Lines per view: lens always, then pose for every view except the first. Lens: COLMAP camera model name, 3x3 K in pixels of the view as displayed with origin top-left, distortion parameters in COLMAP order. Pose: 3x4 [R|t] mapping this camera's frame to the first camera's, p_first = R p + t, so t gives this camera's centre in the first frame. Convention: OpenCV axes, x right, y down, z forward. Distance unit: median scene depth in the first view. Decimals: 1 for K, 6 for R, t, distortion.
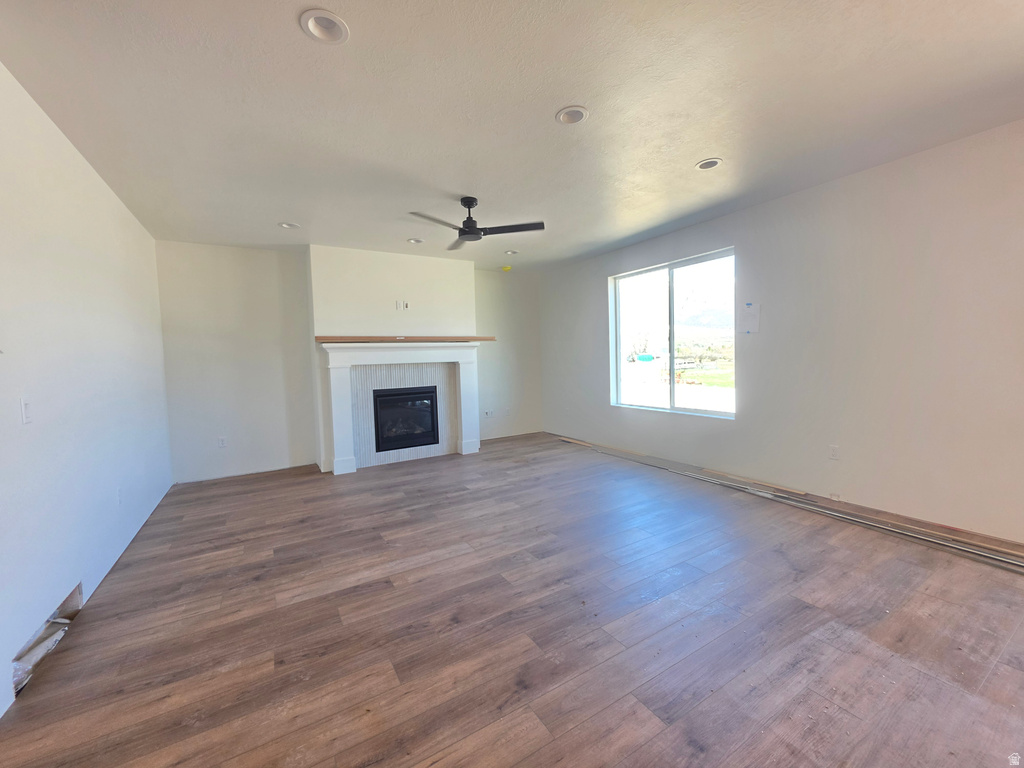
lens RADIAL K [[411.0, 0, 508.2], [0, 411.0, 383.1], [0, 0, 1]] dist [-0.003423, 0.000823]
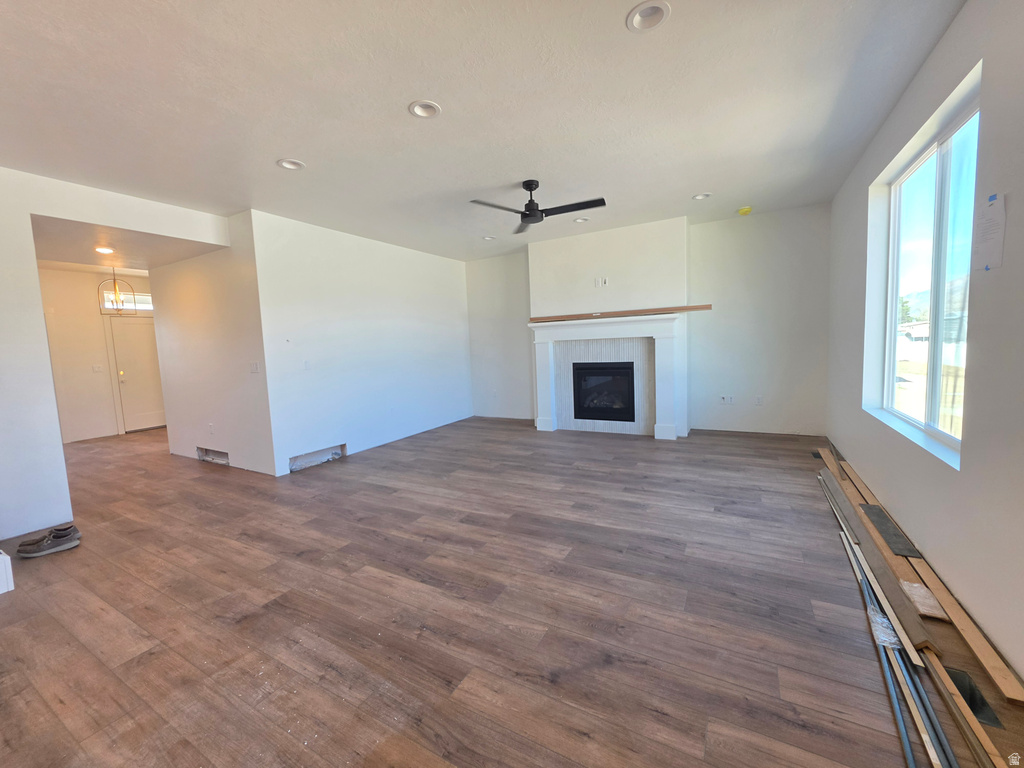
lens RADIAL K [[411.0, 0, 510.1], [0, 411.0, 381.4], [0, 0, 1]] dist [-0.003423, 0.000823]
pose [[0.494091, 0.088544, -0.864890, 0.755078], [-0.023296, 0.995792, 0.088637, -0.038458], [0.869098, -0.023646, 0.494074, 0.403170]]
